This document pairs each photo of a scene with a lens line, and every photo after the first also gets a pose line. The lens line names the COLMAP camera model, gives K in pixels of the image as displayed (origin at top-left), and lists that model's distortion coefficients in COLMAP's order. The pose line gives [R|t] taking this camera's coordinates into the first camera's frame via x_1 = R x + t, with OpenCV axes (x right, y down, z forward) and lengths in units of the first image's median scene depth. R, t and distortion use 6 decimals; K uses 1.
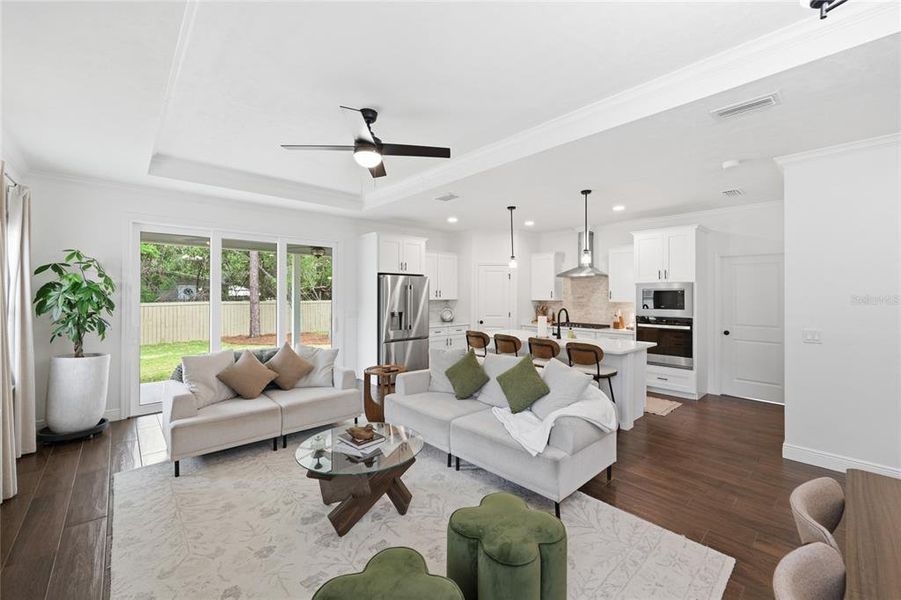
lens RADIAL K [[364.0, 0, 452.1], [0, 364.0, 294.3], [0, 0, 1]] dist [0.002170, -0.001080]
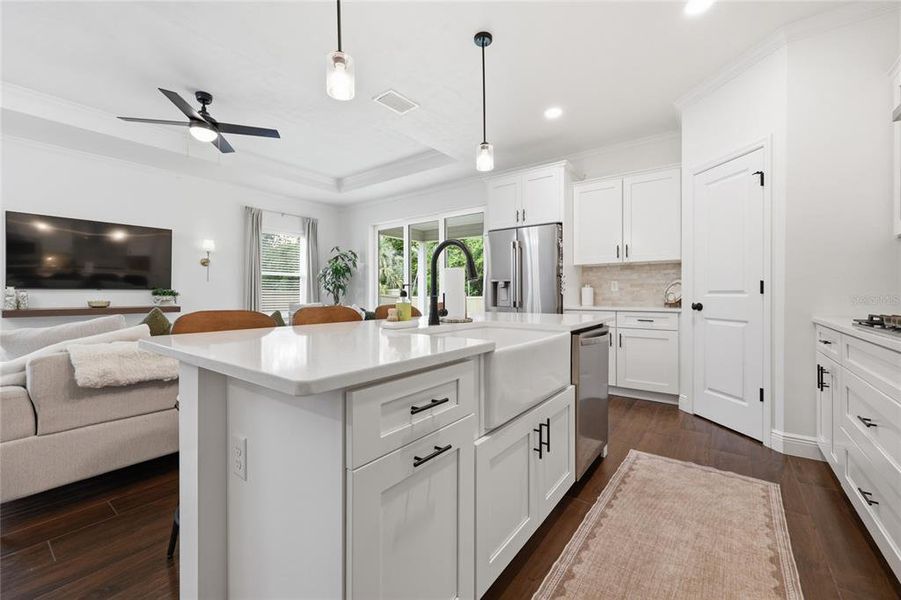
lens RADIAL K [[364.0, 0, 454.3], [0, 364.0, 292.2], [0, 0, 1]] dist [0.002170, -0.001080]
pose [[0.177694, -0.009041, -0.984044, 0.612720], [0.003360, 0.999958, -0.008581, 0.085854], [0.984080, -0.001782, 0.177717, 0.892335]]
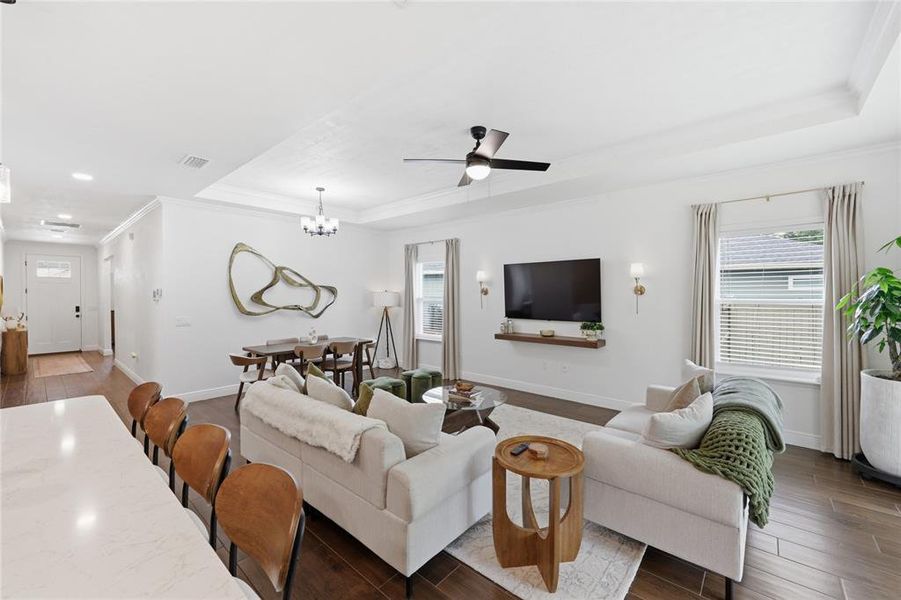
lens RADIAL K [[364.0, 0, 450.8], [0, 364.0, 301.6], [0, 0, 1]] dist [0.002170, -0.001080]
pose [[-0.994575, -0.001429, -0.104010, -0.016733], [-0.003429, 0.999813, 0.019055, -0.000573], [0.103964, 0.019309, -0.994394, 1.179558]]
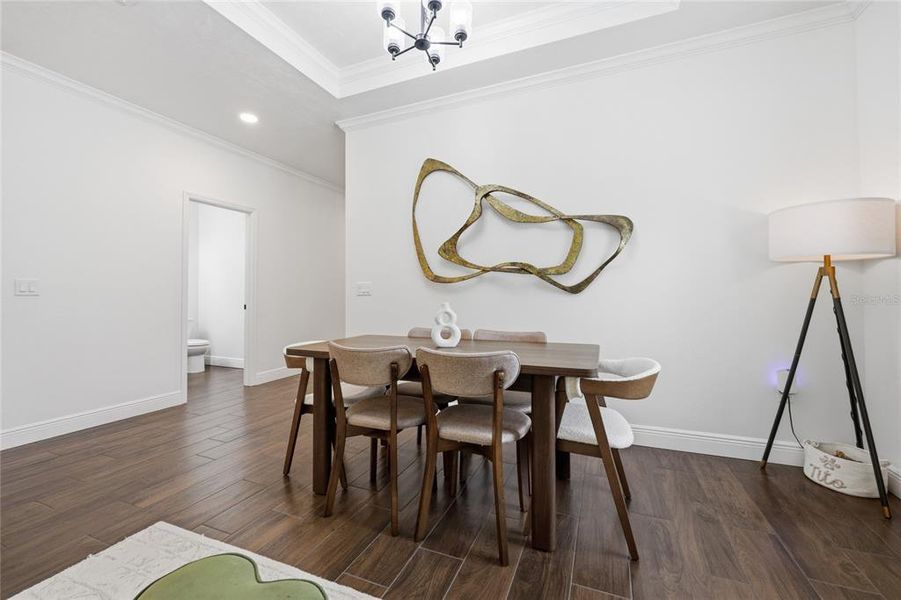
lens RADIAL K [[364.0, 0, 448.5], [0, 364.0, 296.2], [0, 0, 1]] dist [0.002170, -0.001080]
pose [[-0.403560, -0.006757, 0.914928, -0.100892], [0.000356, 0.999971, 0.007543, 0.080425], [-0.914953, 0.003370, -0.403546, 0.285685]]
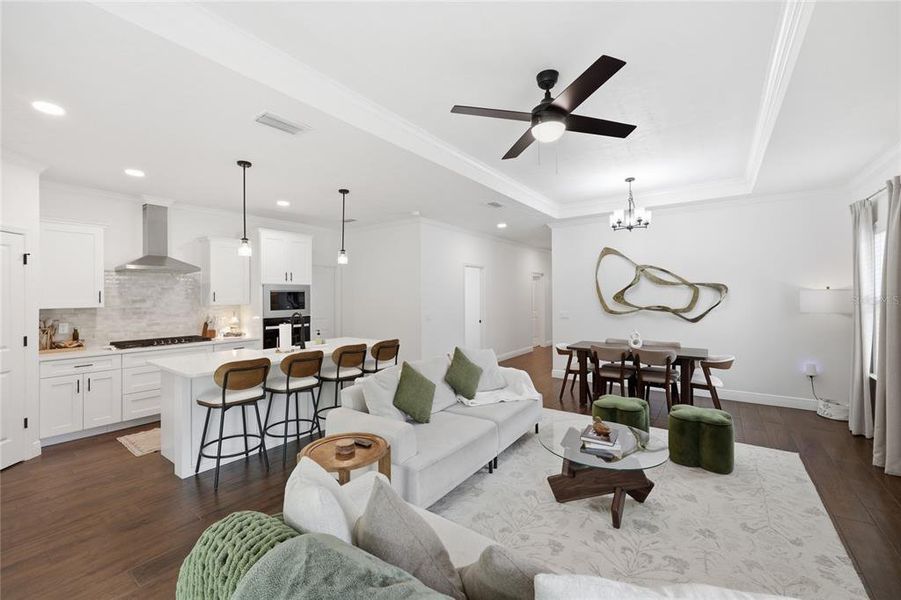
lens RADIAL K [[364.0, 0, 454.3], [0, 364.0, 300.4], [0, 0, 1]] dist [0.002170, -0.001080]
pose [[-0.202103, -0.016215, 0.979230, -0.559451], [0.004457, 0.999837, 0.017476, -0.002560], [-0.979354, 0.007896, -0.201998, 0.773099]]
